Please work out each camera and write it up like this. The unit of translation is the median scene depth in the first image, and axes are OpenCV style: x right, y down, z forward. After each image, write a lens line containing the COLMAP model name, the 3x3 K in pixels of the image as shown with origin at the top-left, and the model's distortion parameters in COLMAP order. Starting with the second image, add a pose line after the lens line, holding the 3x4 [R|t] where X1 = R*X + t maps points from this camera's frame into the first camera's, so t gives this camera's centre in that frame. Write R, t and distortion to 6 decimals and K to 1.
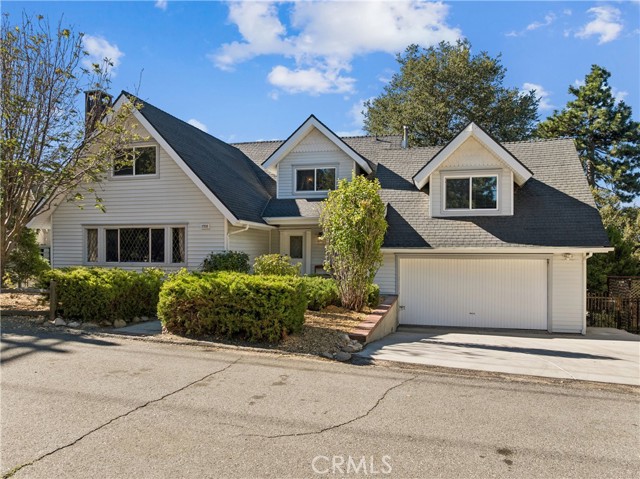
lens RADIAL K [[450.6, 0, 319.8], [0, 450.6, 258.2], [0, 0, 1]] dist [-0.032898, -0.002976]
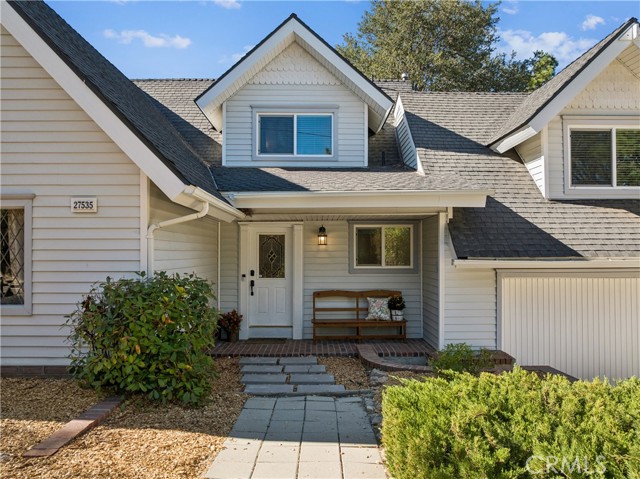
lens RADIAL K [[450.6, 0, 319.8], [0, 450.6, 258.2], [0, 0, 1]] dist [-0.032898, -0.002976]
pose [[0.967447, -0.007894, 0.252949, -0.142377], [0.009225, 0.999949, -0.004078, -0.021179], [-0.252904, 0.006279, 0.967471, 0.527750]]
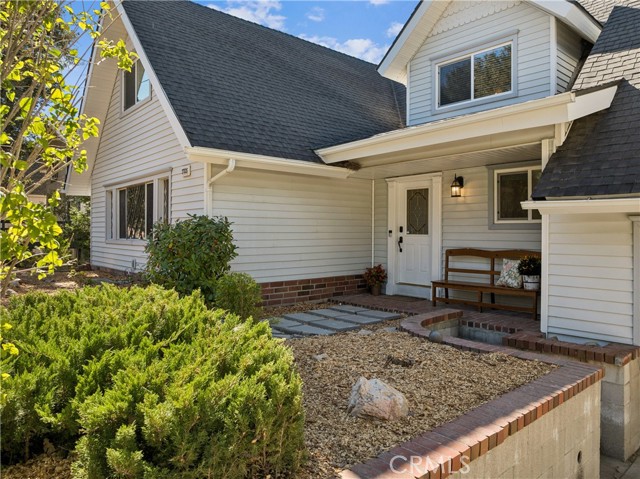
lens RADIAL K [[458.5, 0, 319.7], [0, 458.5, 231.4], [0, 0, 1]] dist [-0.031646, 0.002340]
pose [[0.822179, -0.002786, -0.569222, 0.159571], [-0.007660, 0.999843, -0.015958, 0.006855], [0.569177, 0.017481, 0.822029, 0.571966]]
